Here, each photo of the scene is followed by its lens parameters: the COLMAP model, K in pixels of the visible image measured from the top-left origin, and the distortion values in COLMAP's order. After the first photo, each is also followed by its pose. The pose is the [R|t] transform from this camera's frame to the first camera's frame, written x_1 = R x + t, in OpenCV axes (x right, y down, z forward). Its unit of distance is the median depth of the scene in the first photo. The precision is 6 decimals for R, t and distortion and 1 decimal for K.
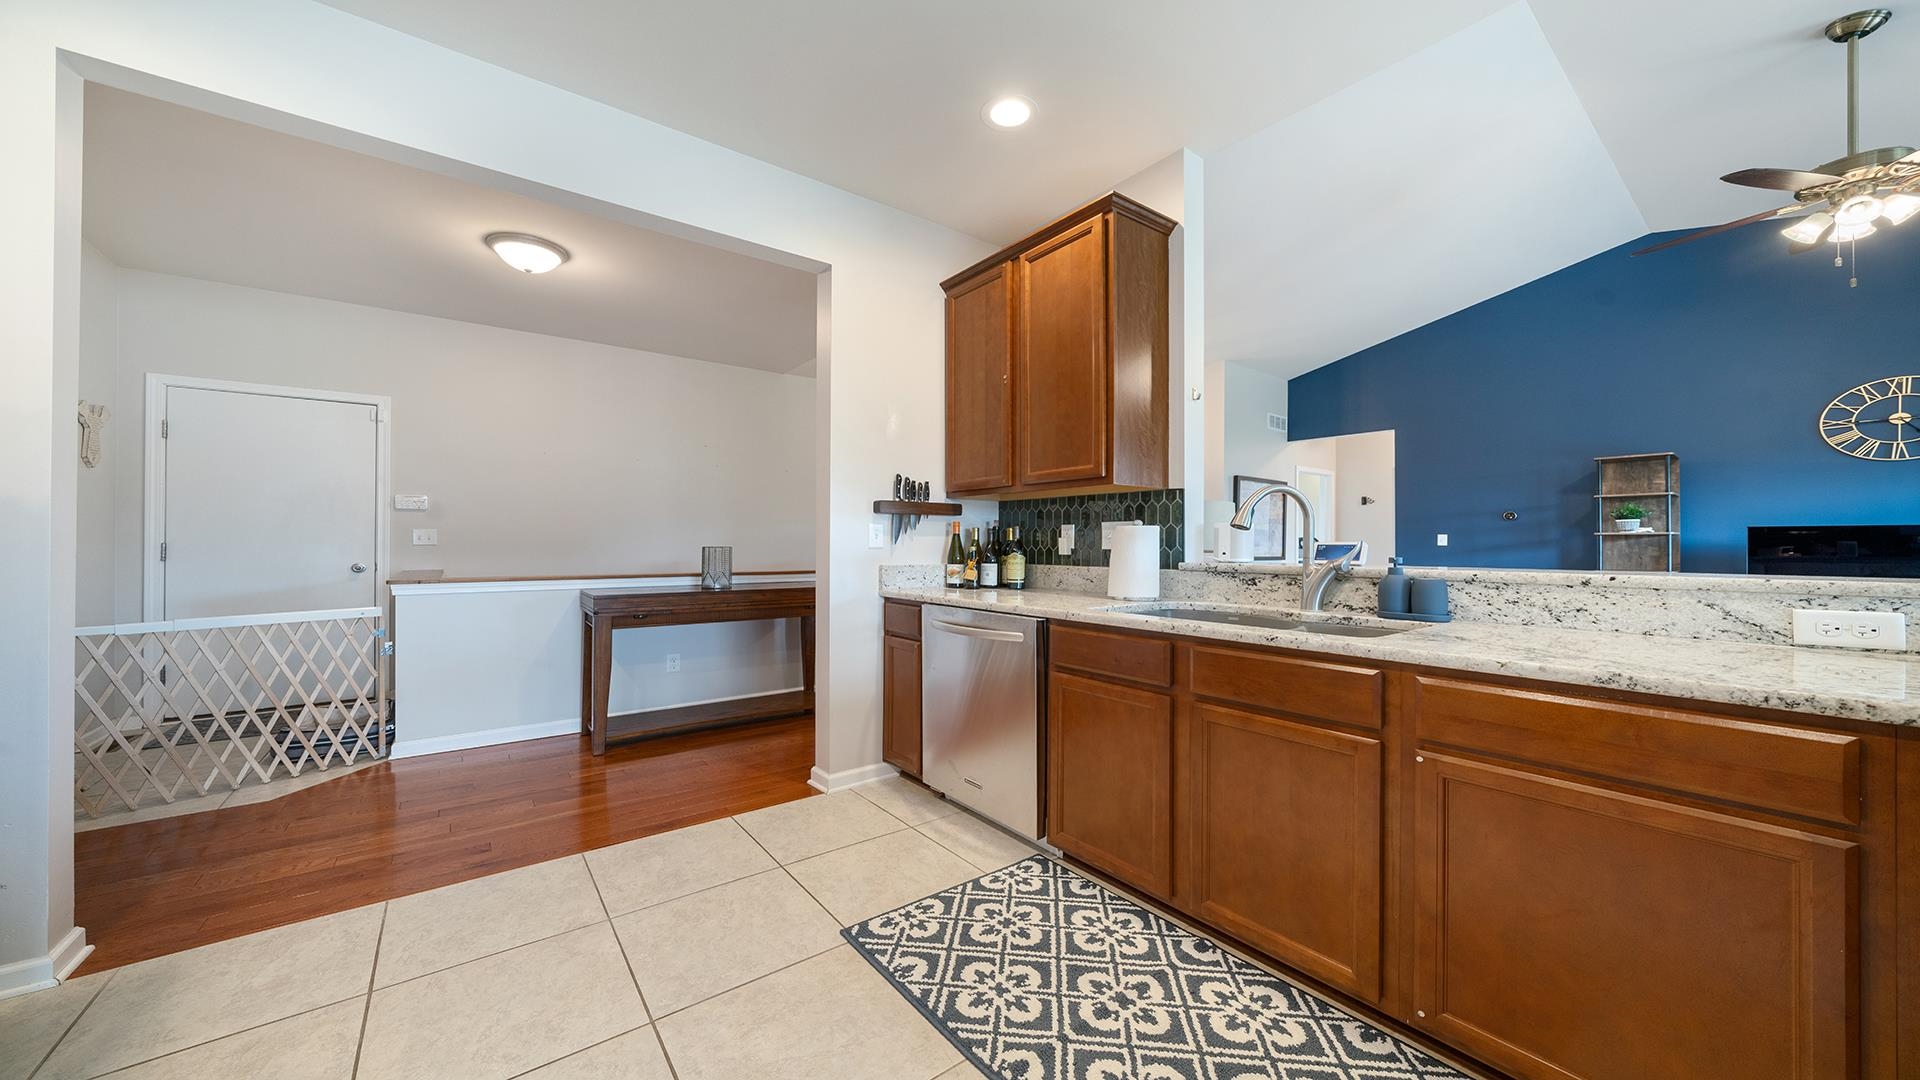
lens RADIAL K [[658.4, 0, 960.5], [0, 658.4, 536.0], [0, 0, 1]] dist [-0.008697, 0.000530]
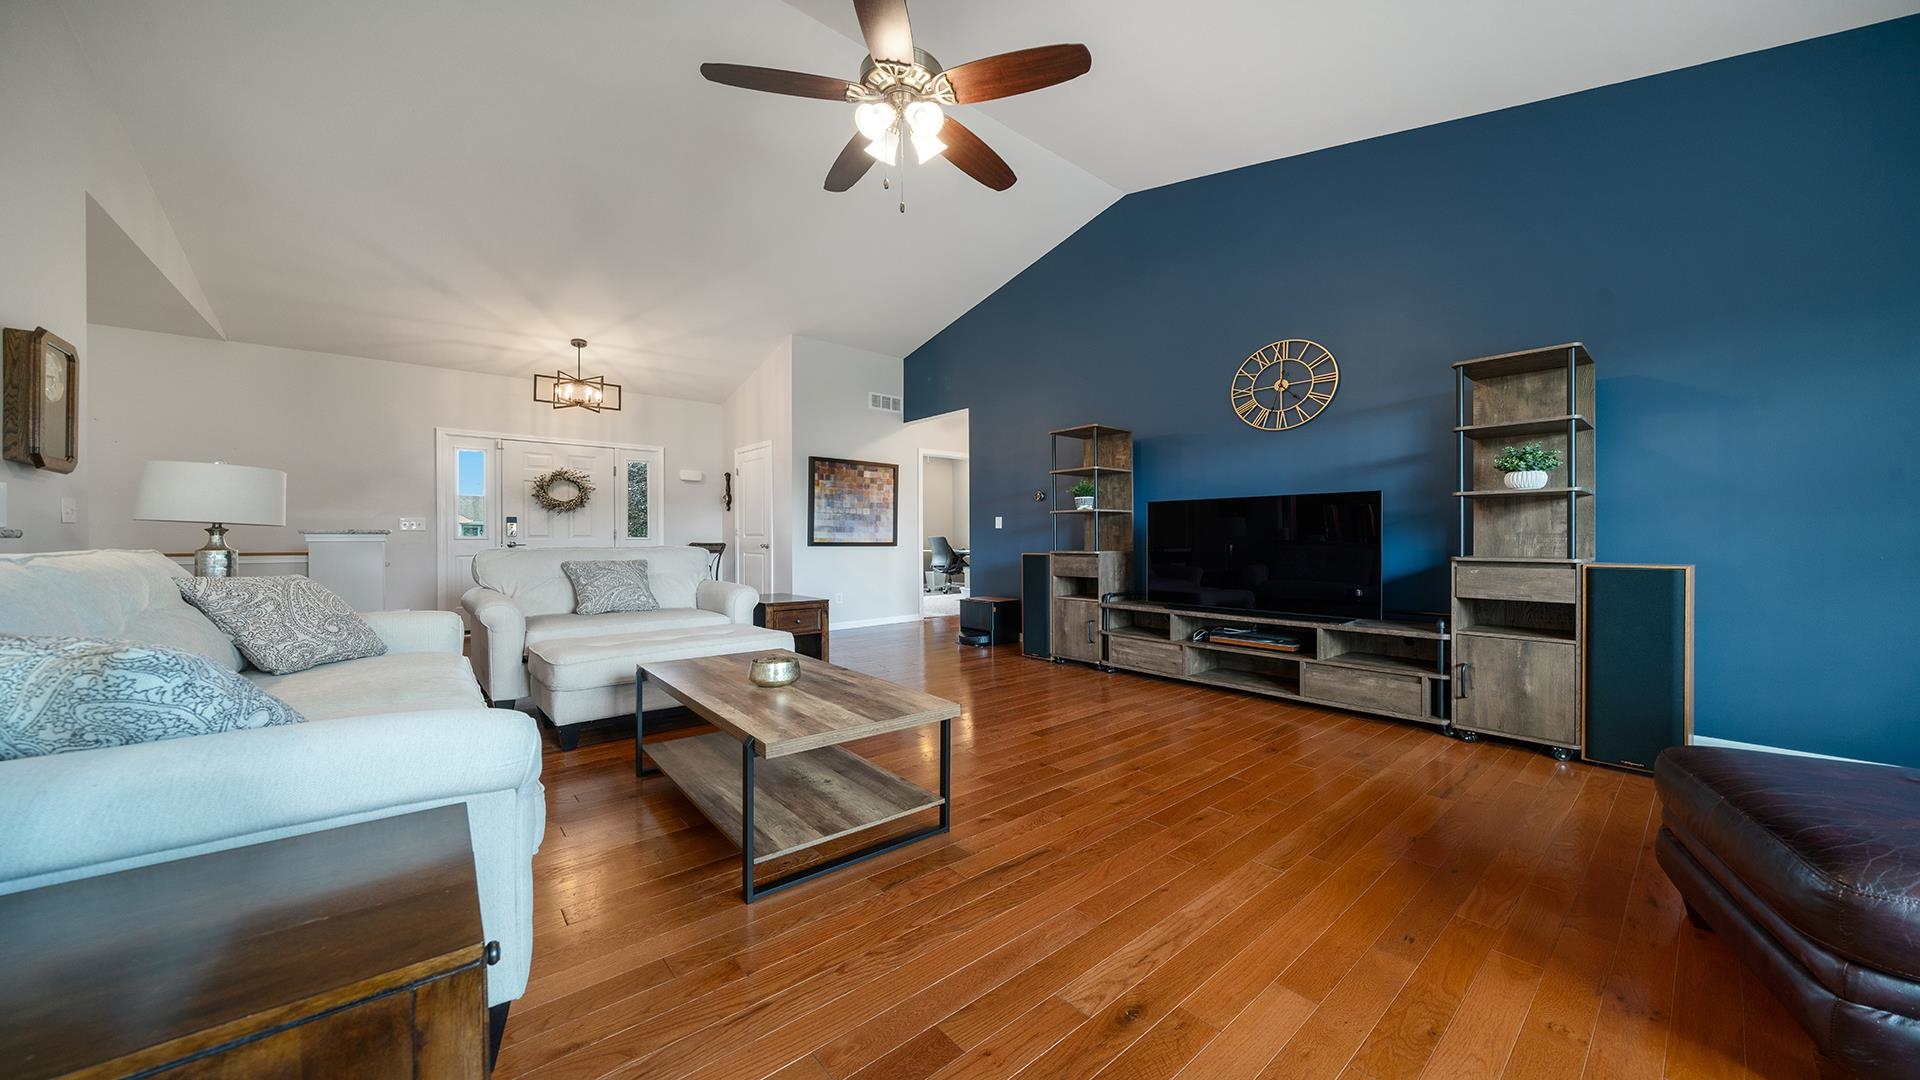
lens RADIAL K [[658.4, 0, 957.7], [0, 658.4, 537.1], [0, 0, 1]] dist [-0.008697, 0.000530]
pose [[0.998779, -0.005497, 0.049098, 1.341081], [0.005110, 0.999955, 0.007998, 0.039724], [-0.049140, -0.007737, 0.998762, 0.106289]]
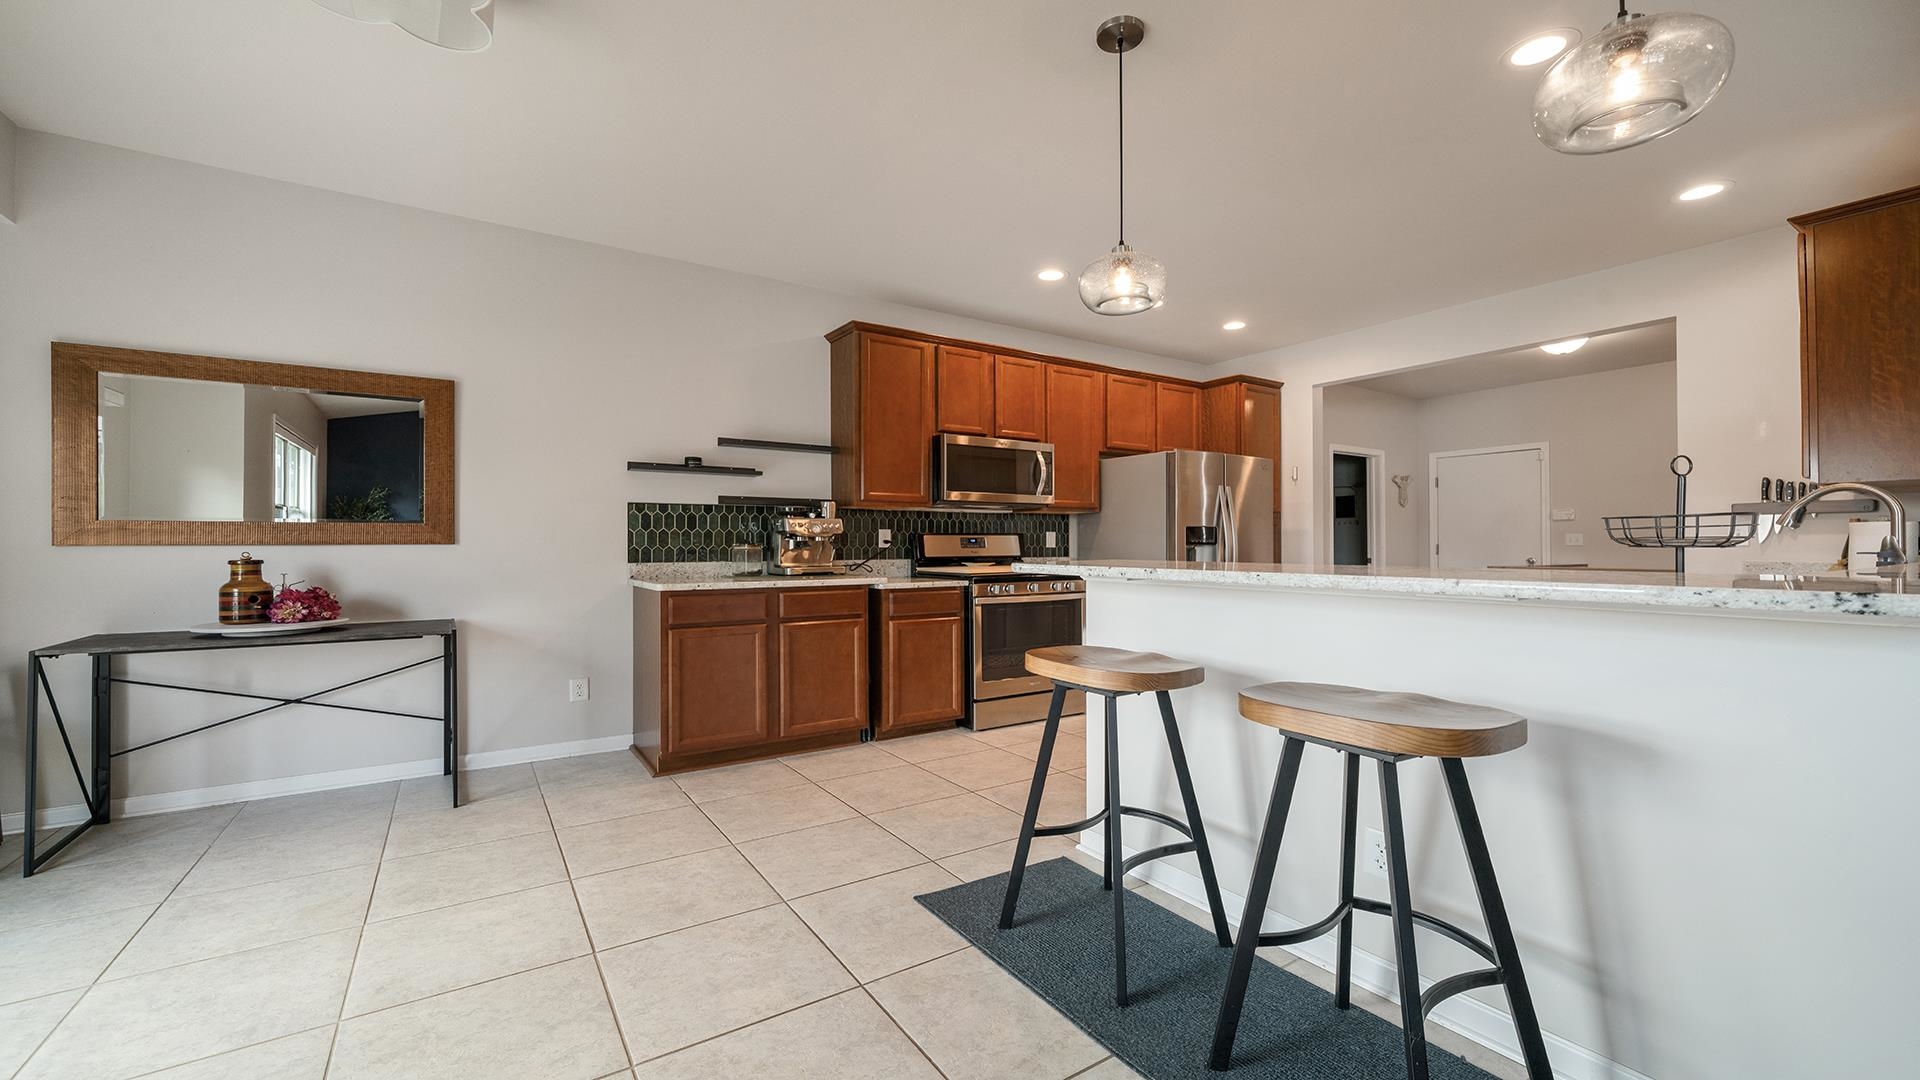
lens RADIAL K [[750.9, 0, 964.1], [0, 750.9, 543.1], [0, 0, 1]] dist [-0.007939, 0.001478]
pose [[-0.069746, -0.006874, -0.997541, 1.190397], [0.012572, 0.999891, -0.007770, 0.006305], [0.997486, -0.013083, -0.069652, -0.219681]]
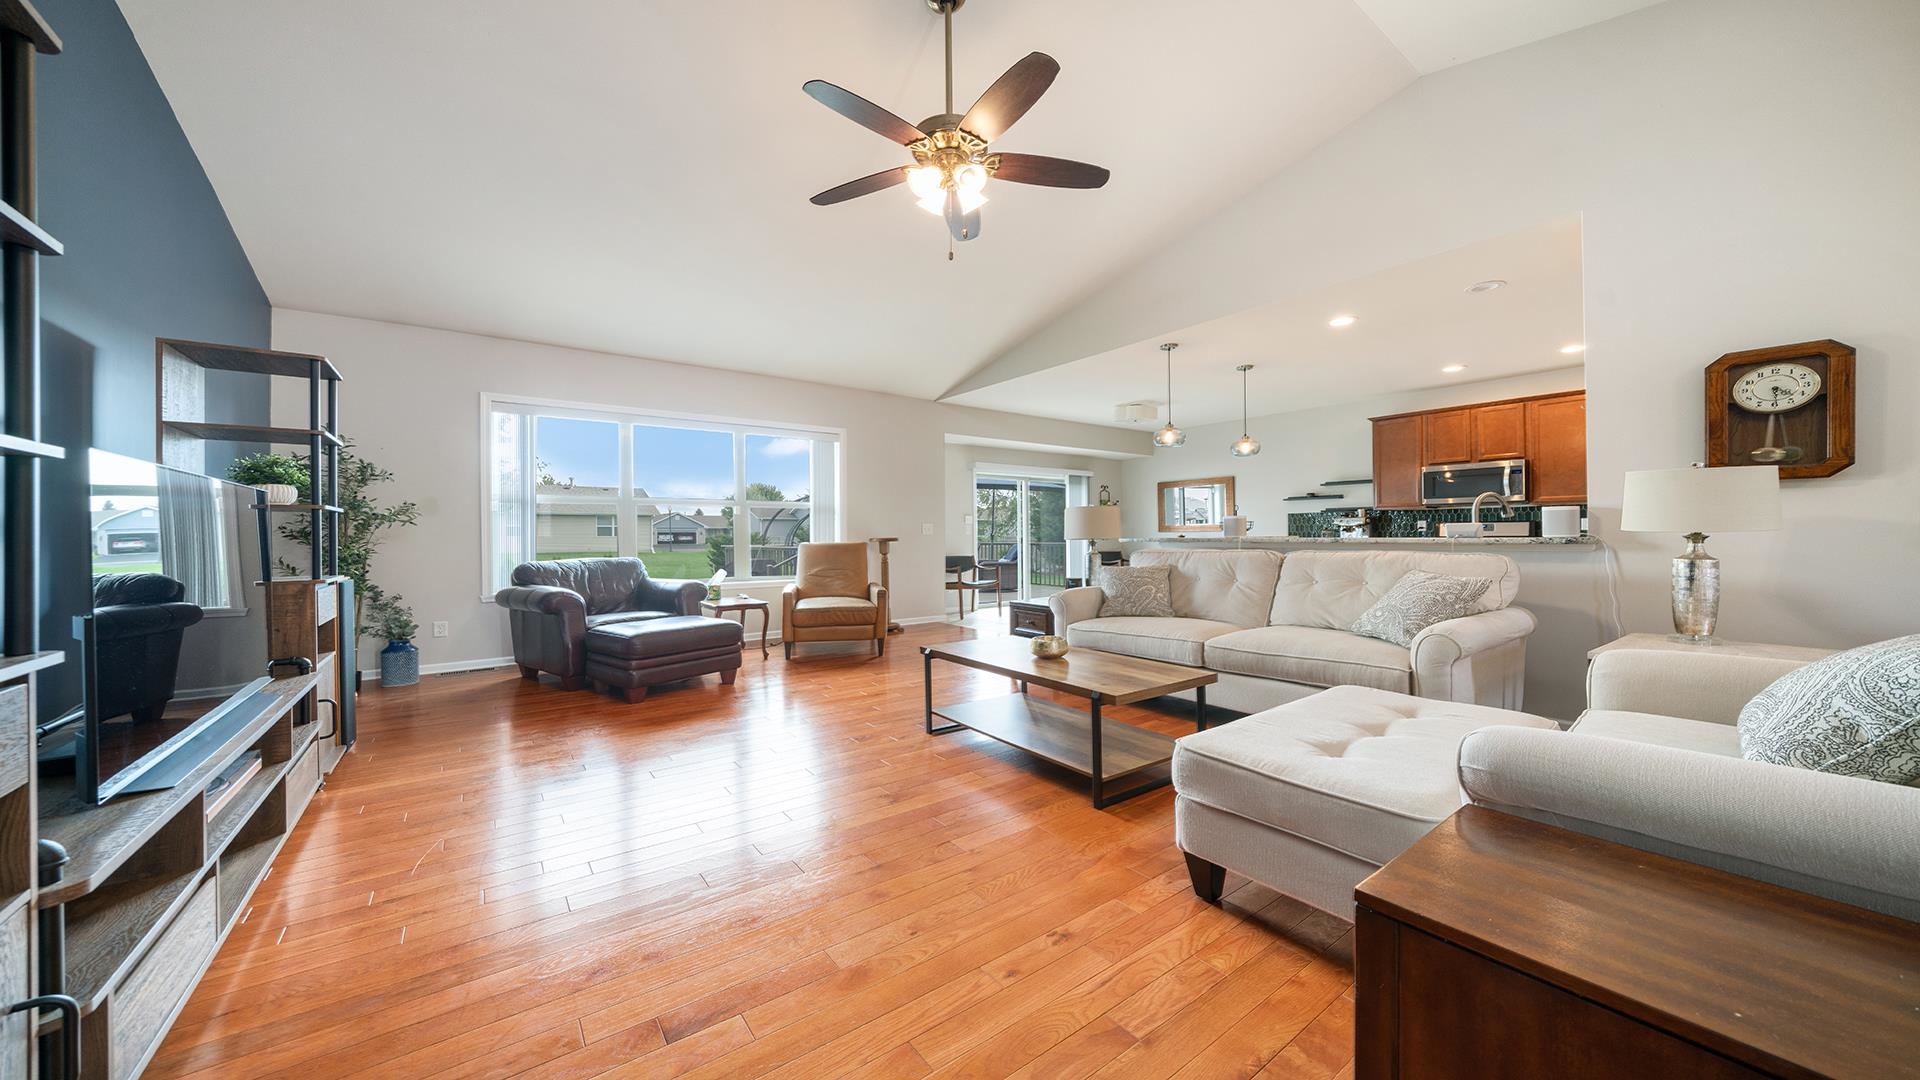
lens RADIAL K [[658.4, 0, 977.9], [0, 658.4, 534.6], [0, 0, 1]] dist [-0.008697, 0.000530]
pose [[-0.999985, 0.004952, -0.002312, 1.266362], [0.004975, 0.999940, -0.009791, 0.028147], [0.002264, -0.009803, -0.999949, 1.872276]]
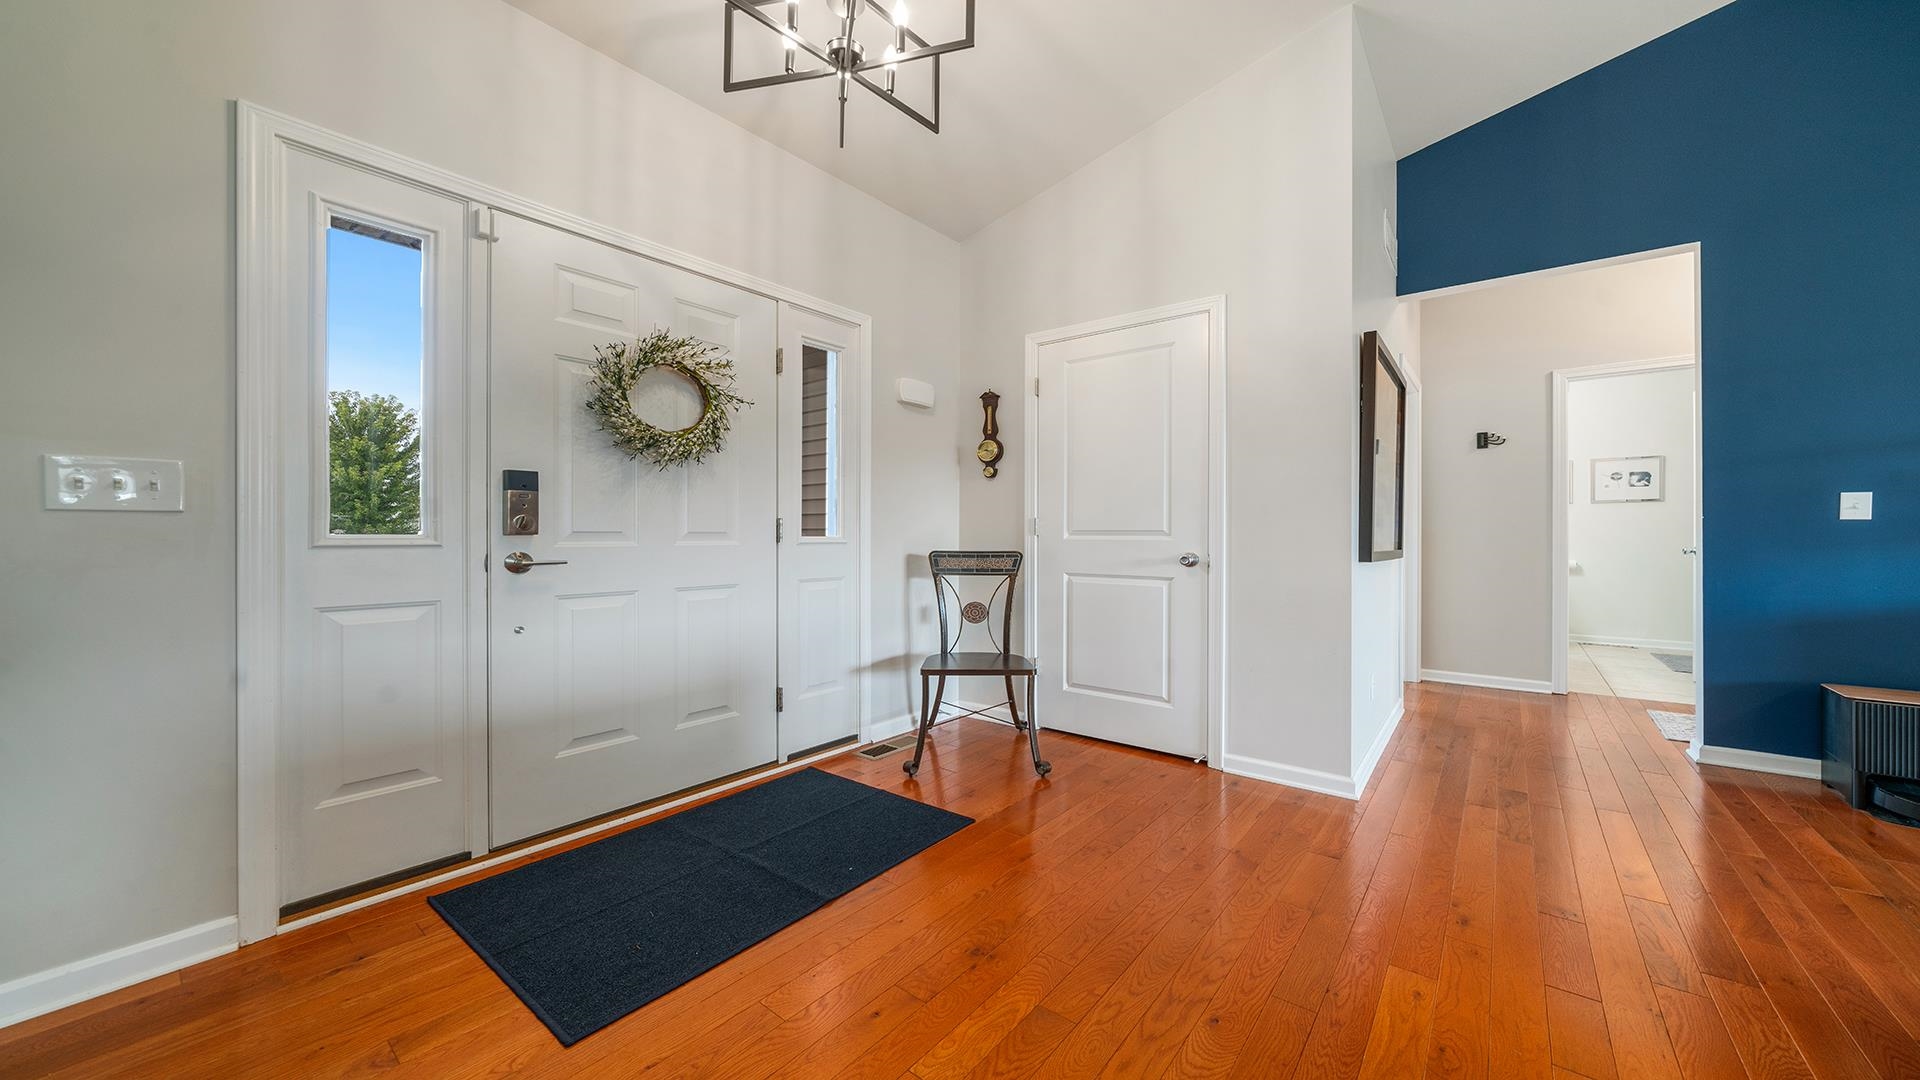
lens RADIAL K [[658.4, 0, 962.5], [0, 658.4, 533.2], [0, 0, 1]] dist [-0.008697, 0.000530]
pose [[0.972220, -0.002302, 0.234057, 0.261966], [-0.000160, 0.999945, 0.010497, 0.038264], [-0.234068, -0.010243, 0.972166, 1.593309]]
